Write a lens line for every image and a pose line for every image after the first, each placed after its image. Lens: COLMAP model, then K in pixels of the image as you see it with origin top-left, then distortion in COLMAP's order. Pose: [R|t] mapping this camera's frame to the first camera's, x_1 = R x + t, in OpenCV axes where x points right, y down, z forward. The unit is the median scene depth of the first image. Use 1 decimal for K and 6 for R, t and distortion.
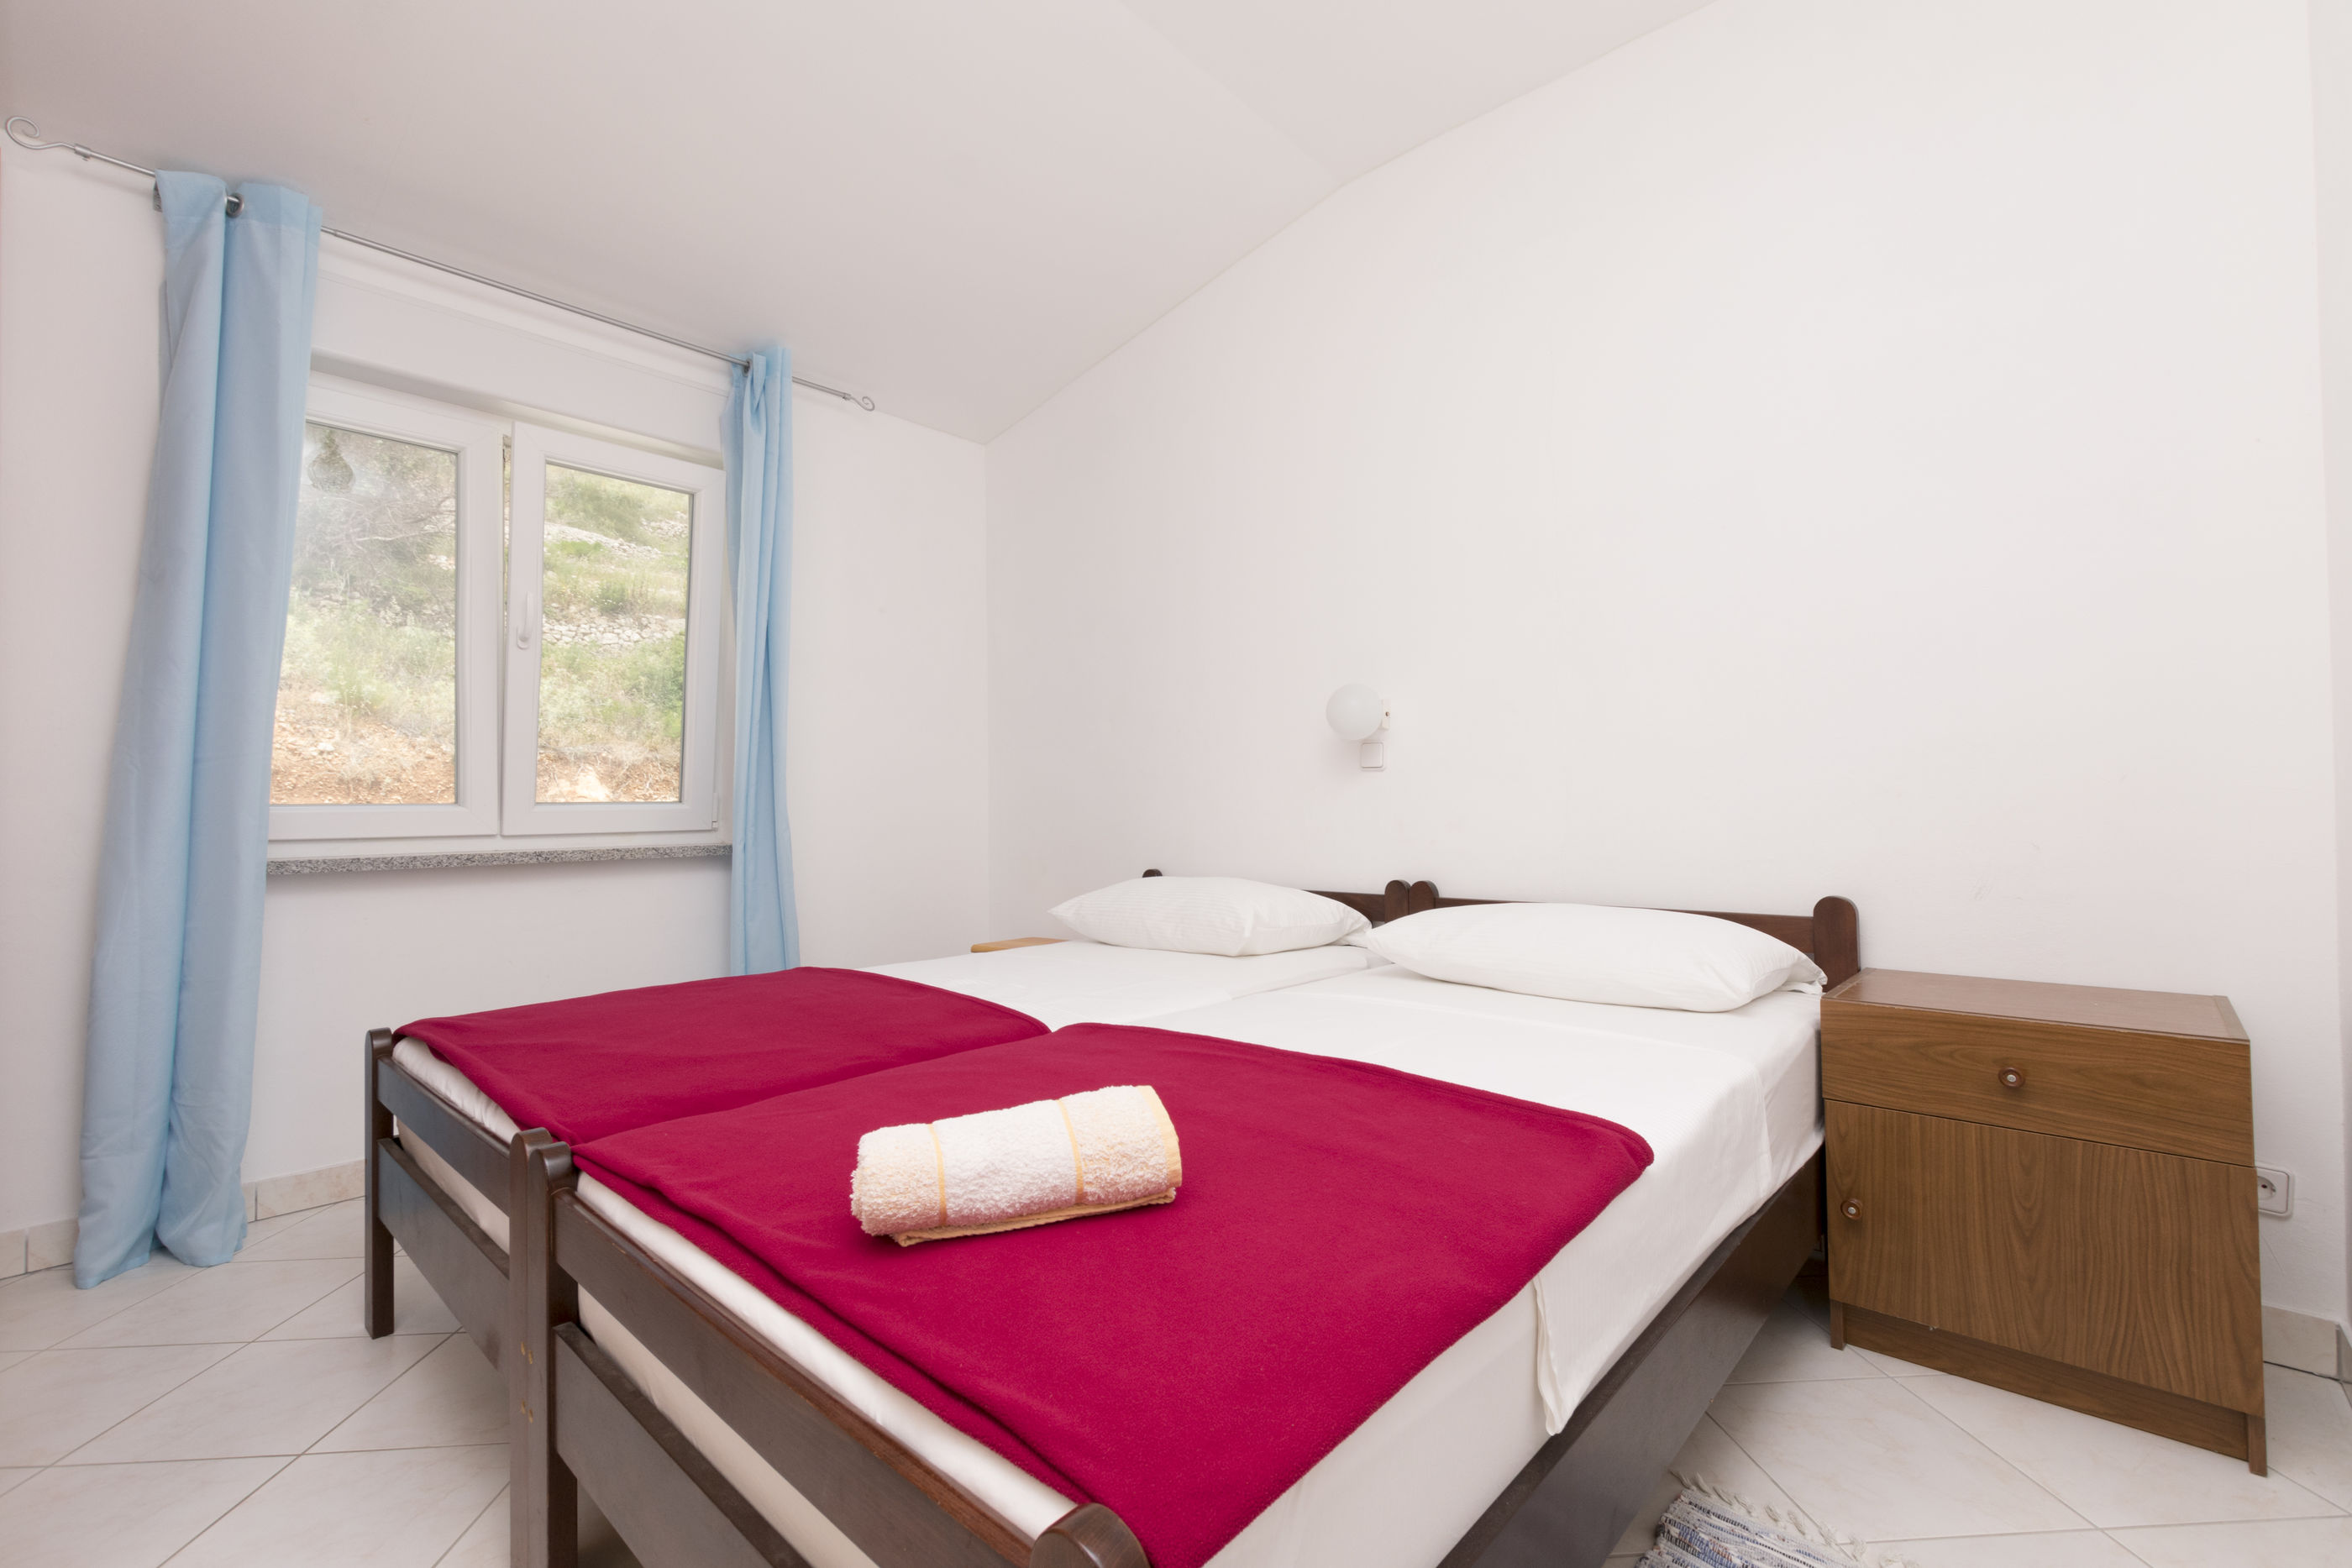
lens RADIAL K [[1011.9, 0, 1168.9], [0, 1011.9, 786.0], [0, 0, 1]] dist [0.001611, -0.002863]
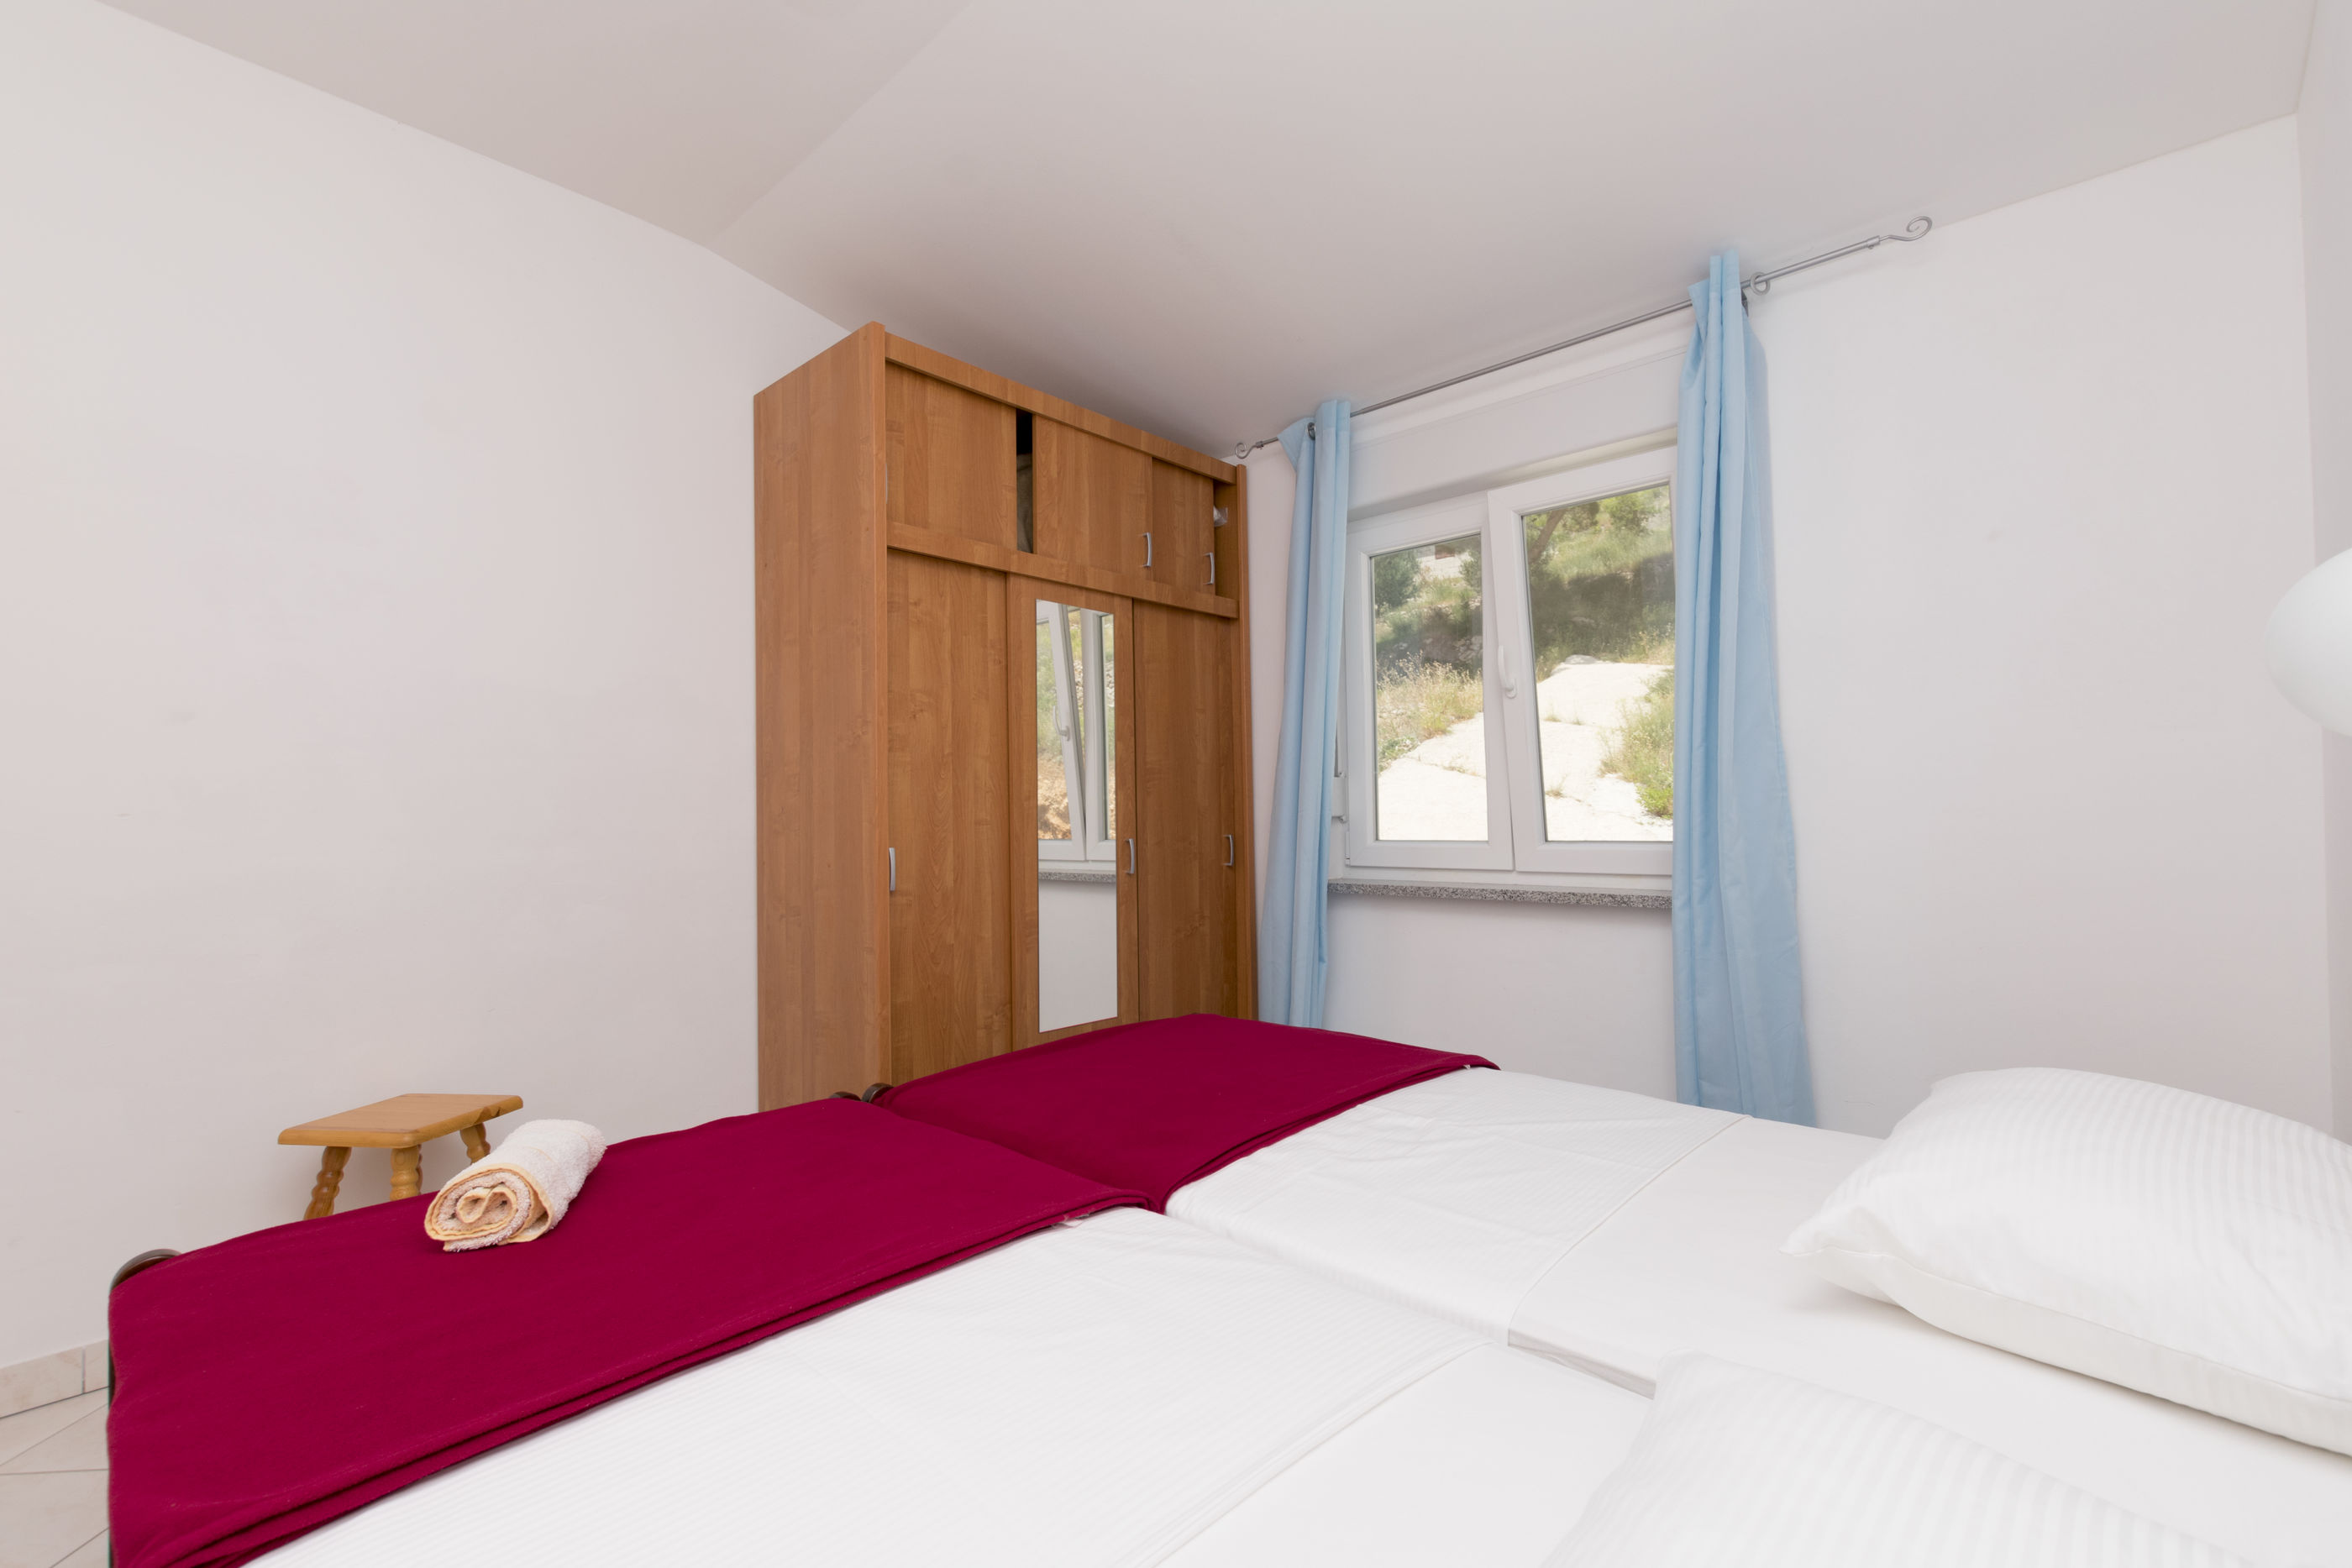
lens RADIAL K [[1011.9, 0, 1174.8], [0, 1011.9, 783.6], [0, 0, 1]] dist [0.001611, -0.002863]
pose [[-0.024767, -0.033698, -0.999125, 0.420945], [0.026038, 0.999071, -0.034341, -0.017166], [0.999354, -0.026866, -0.023867, 0.648769]]
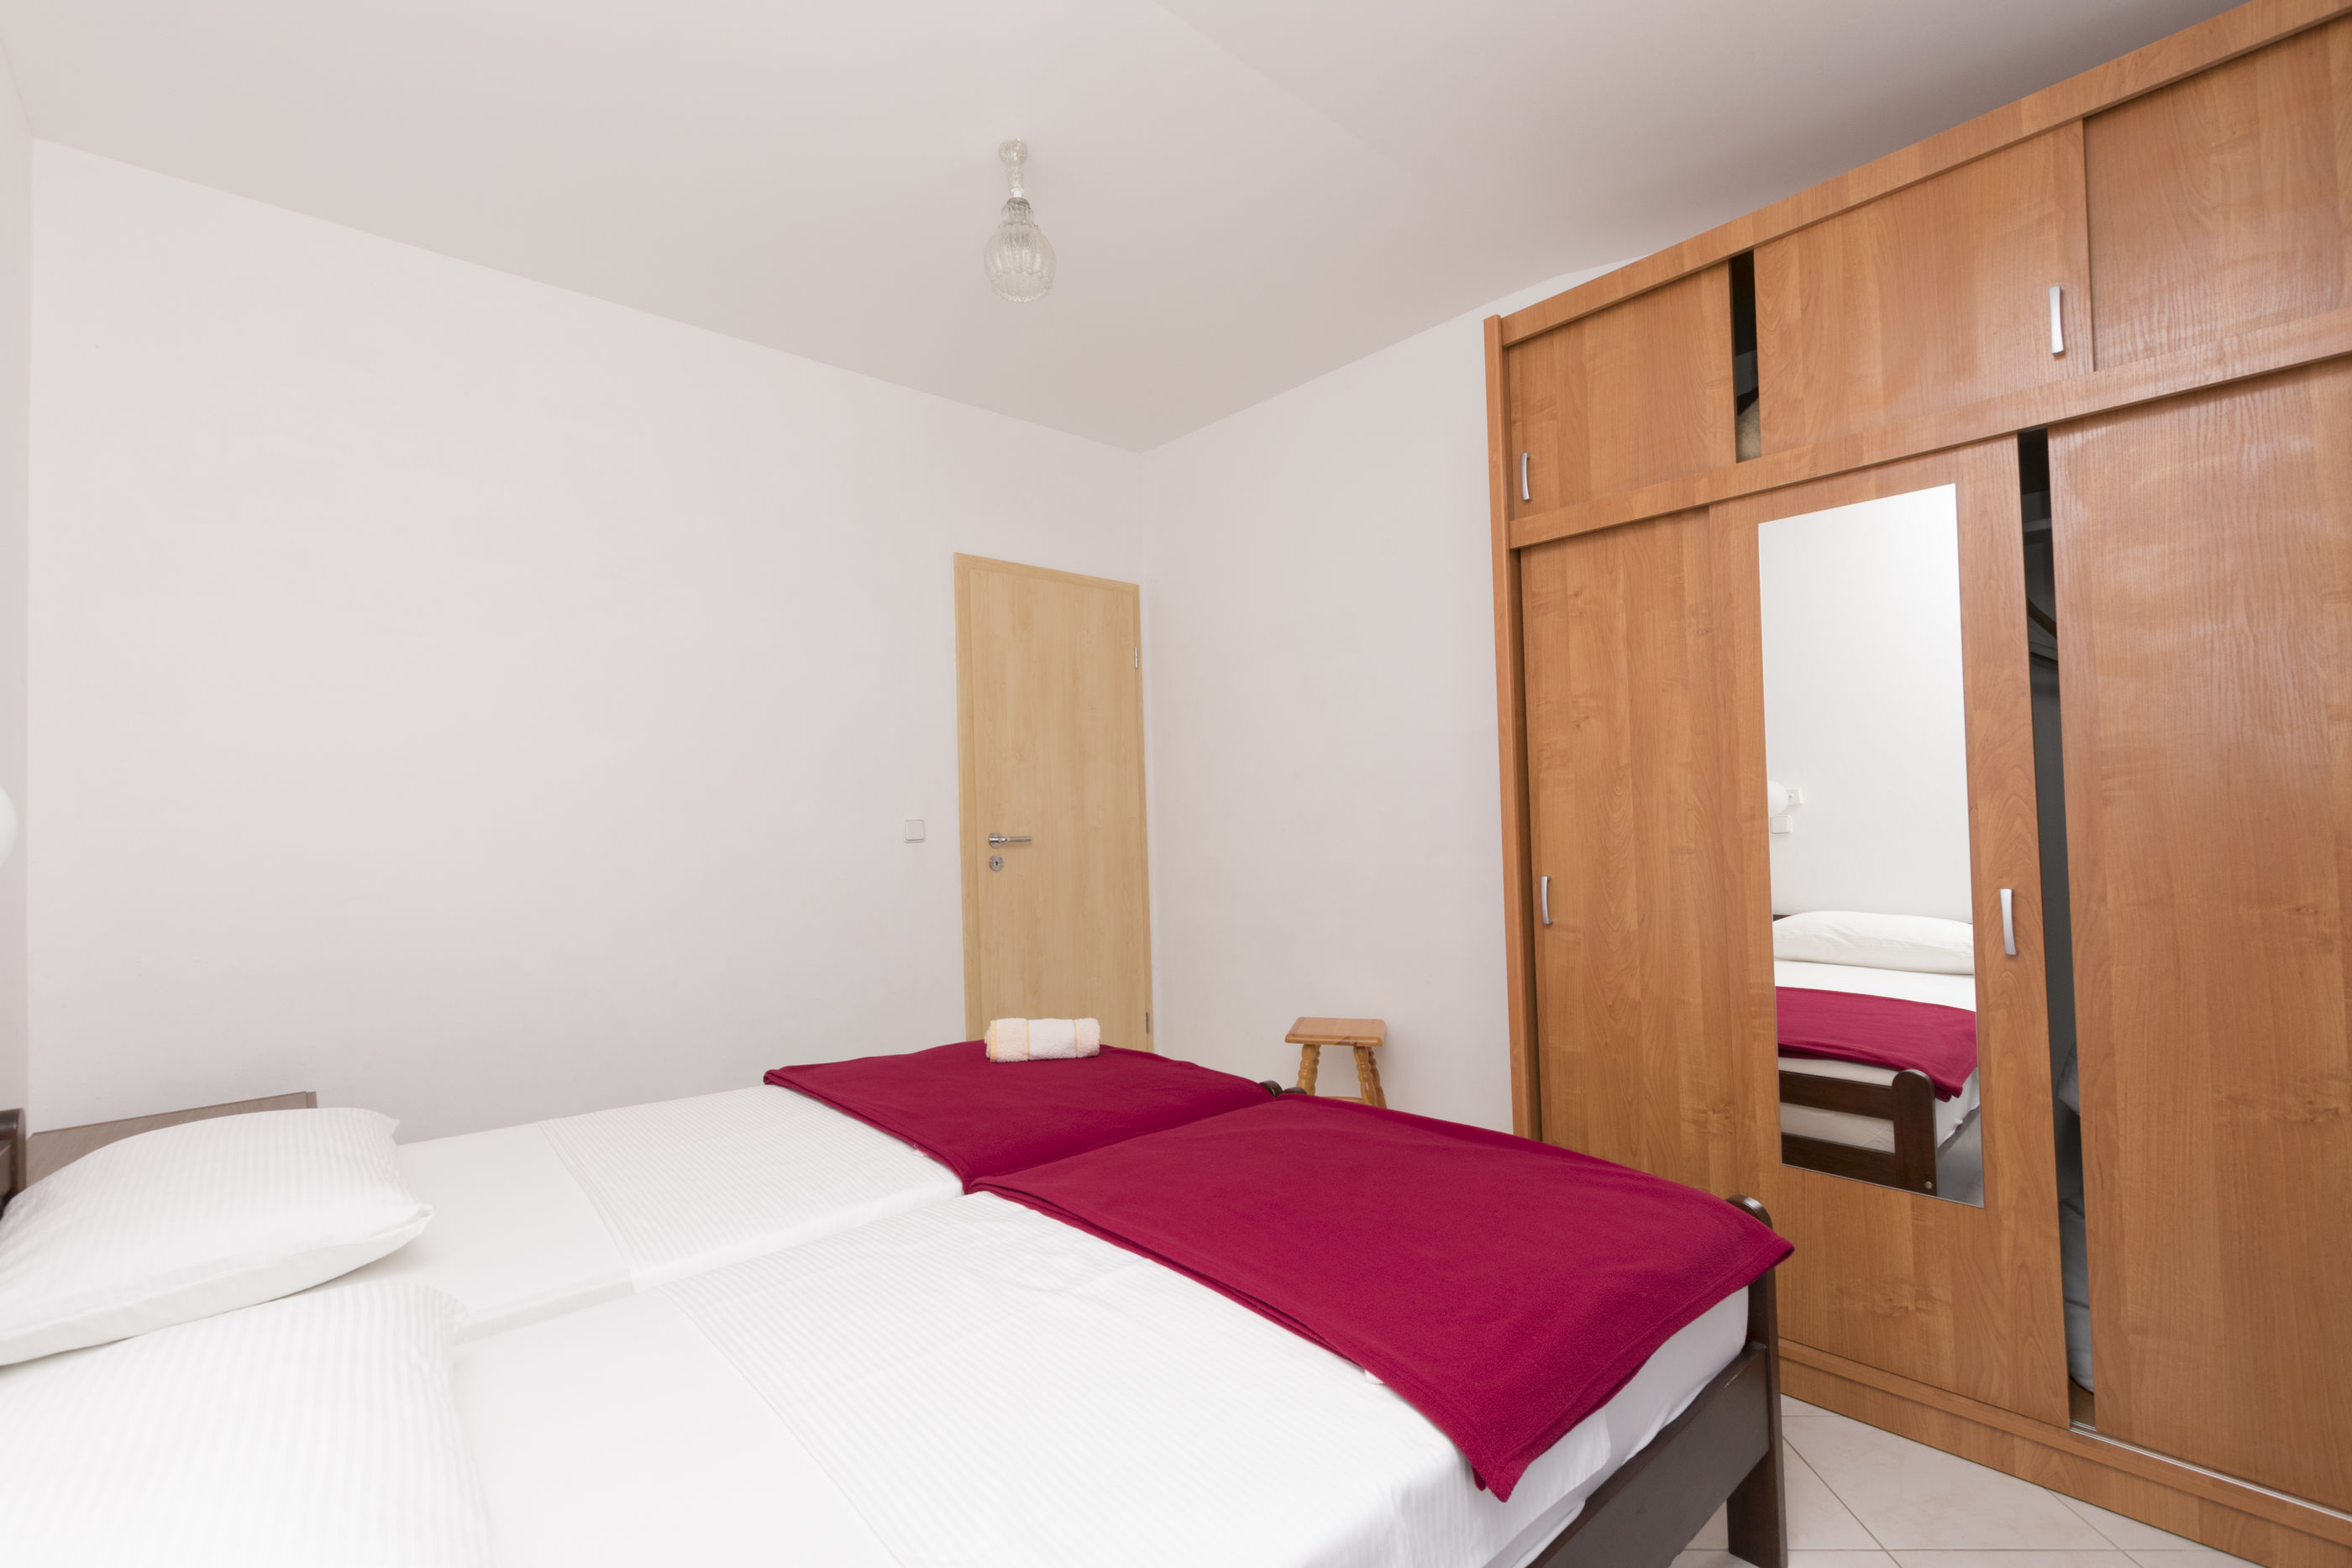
lens RADIAL K [[1011.9, 0, 1176.2], [0, 1011.9, 787.7], [0, 0, 1]] dist [0.001611, -0.002863]
pose [[-0.993045, 0.027944, 0.114368, -0.608803], [0.023542, 0.998936, -0.039659, -0.056347], [-0.115354, -0.036691, -0.992647, 1.496376]]
